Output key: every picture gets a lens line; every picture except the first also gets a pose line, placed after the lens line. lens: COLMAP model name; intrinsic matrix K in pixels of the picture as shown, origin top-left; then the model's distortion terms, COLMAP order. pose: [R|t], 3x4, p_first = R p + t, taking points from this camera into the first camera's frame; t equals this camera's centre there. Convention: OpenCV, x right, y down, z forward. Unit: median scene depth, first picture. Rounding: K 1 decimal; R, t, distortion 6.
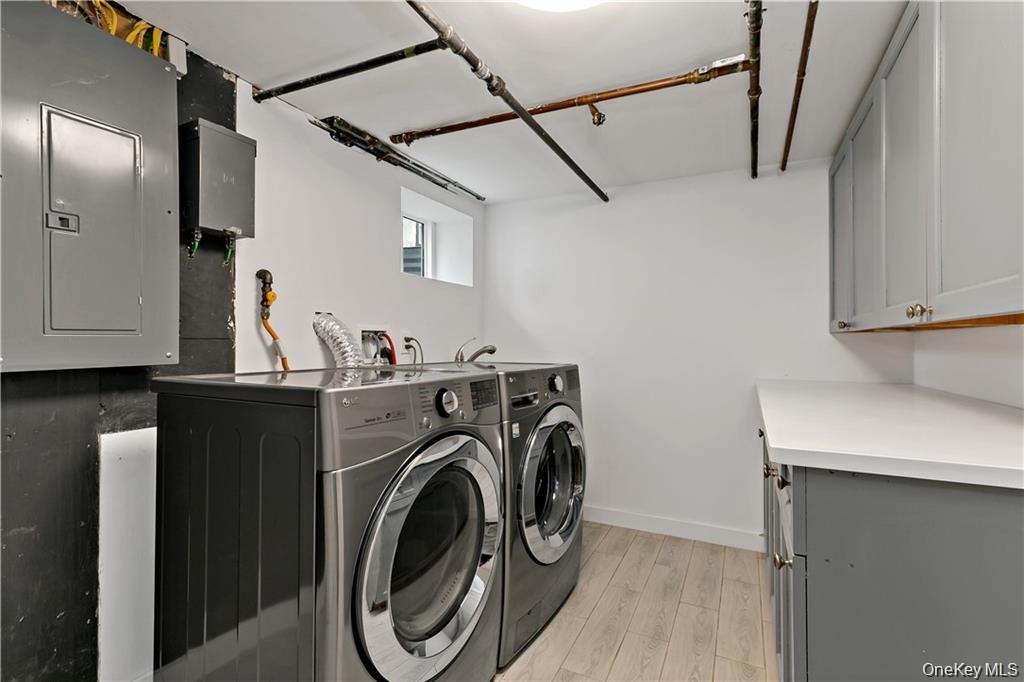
lens RADIAL K [[472.0, 0, 507.4], [0, 472.0, 340.5], [0, 0, 1]] dist [0.004574, 0.002582]
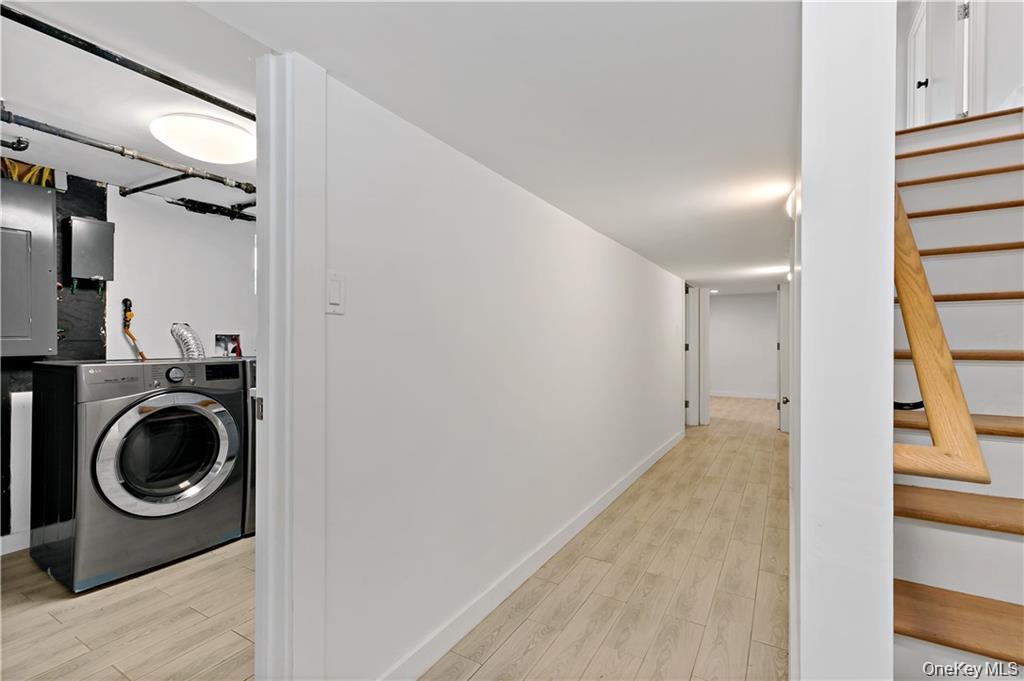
lens RADIAL K [[472.0, 0, 518.7], [0, 472.0, 340.6], [0, 0, 1]] dist [0.004574, 0.002582]
pose [[0.998225, -0.001520, -0.059532, 0.993875], [0.001666, 0.999996, 0.002401, -0.005572], [0.059528, -0.002496, 0.998224, -0.596019]]
